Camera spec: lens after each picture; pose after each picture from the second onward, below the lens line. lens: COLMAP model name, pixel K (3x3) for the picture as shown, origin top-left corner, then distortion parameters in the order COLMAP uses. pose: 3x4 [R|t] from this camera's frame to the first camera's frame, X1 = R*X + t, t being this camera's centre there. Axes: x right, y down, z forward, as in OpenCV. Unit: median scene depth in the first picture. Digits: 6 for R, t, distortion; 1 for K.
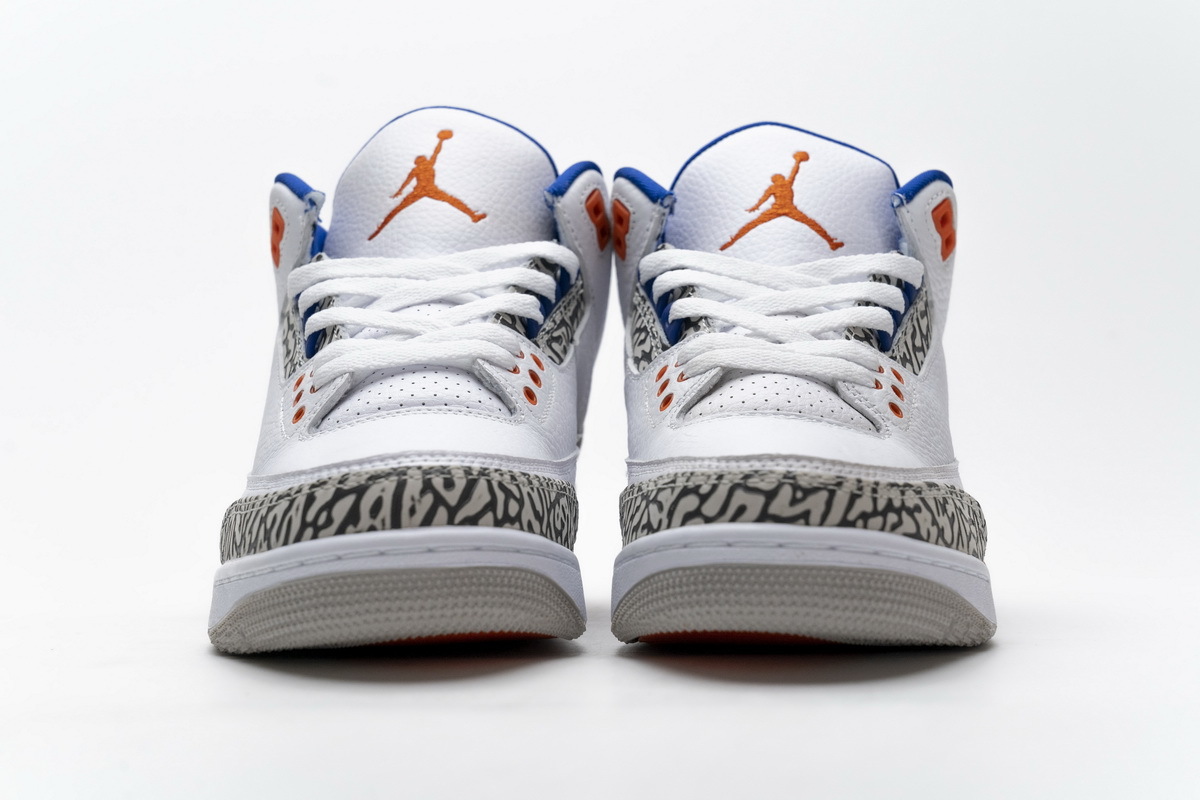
lens RADIAL K [[2353.9, 0, 622.2], [0, 2353.9, 383.3], [0, 0, 1]] dist [0.021603, 0.148672]
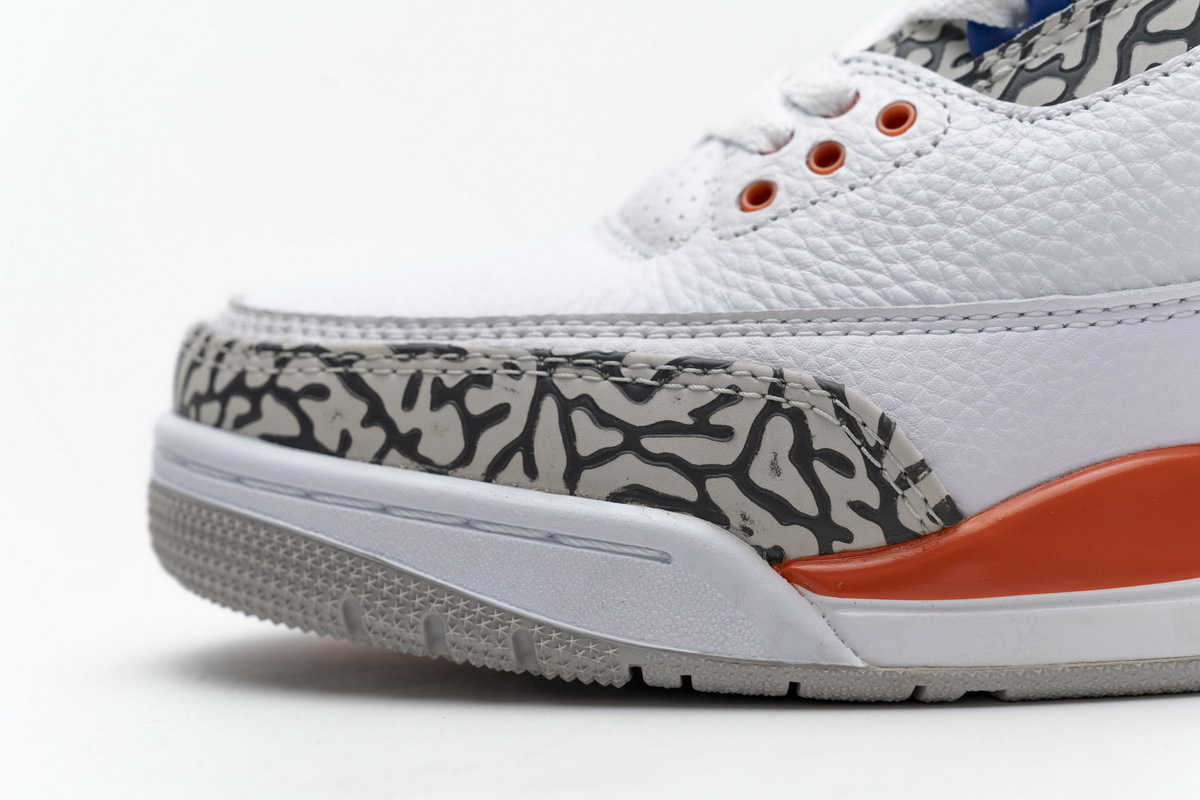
lens RADIAL K [[2353.9, 0, 622.2], [0, 2353.9, 383.3], [0, 0, 1]] dist [0.021603, 0.148672]
pose [[0.002282, 0.026489, -0.999646, 0.682139], [0.041921, 0.998768, 0.026562, 0.040752], [0.999118, -0.041967, 0.001169, 1.095393]]
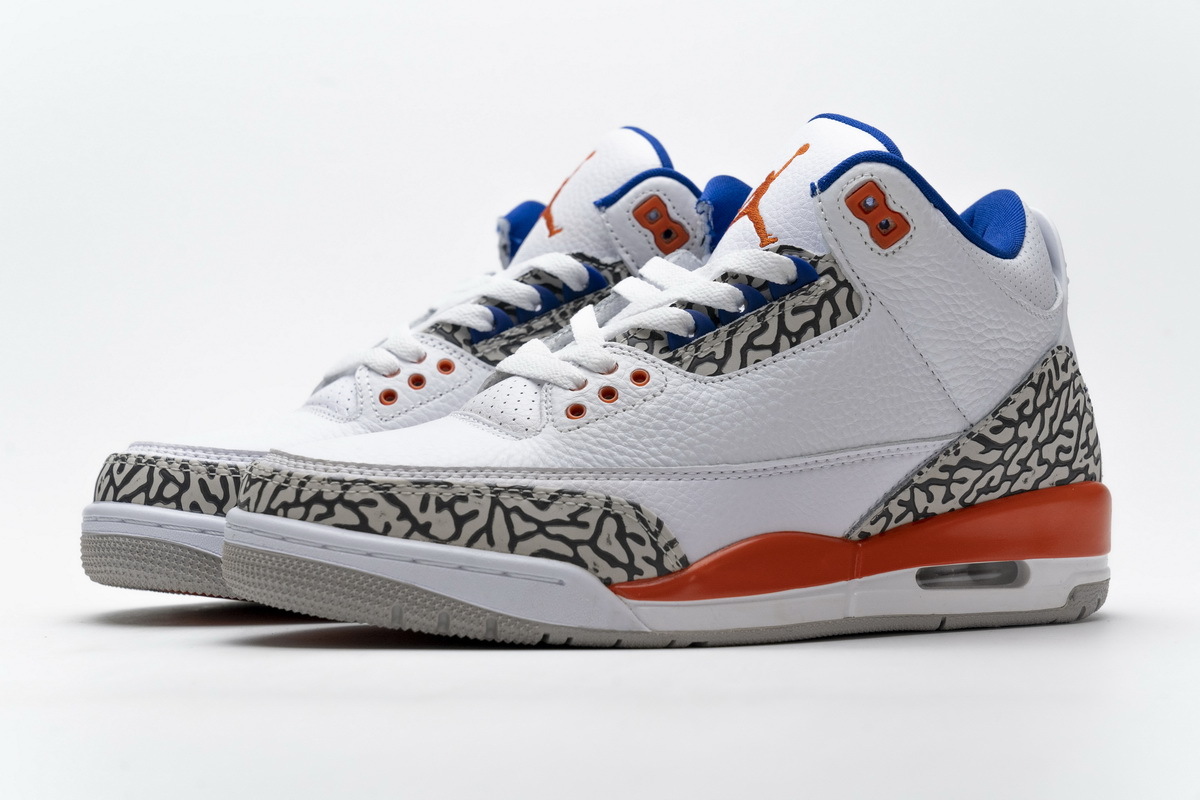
lens RADIAL K [[2353.9, 0, 622.2], [0, 2353.9, 383.3], [0, 0, 1]] dist [0.021603, 0.148672]
pose [[0.418555, -0.008639, -0.908150, 1.183422], [0.011184, 0.999928, -0.004358, 0.004484], [0.908123, -0.008333, 0.418621, 0.669415]]
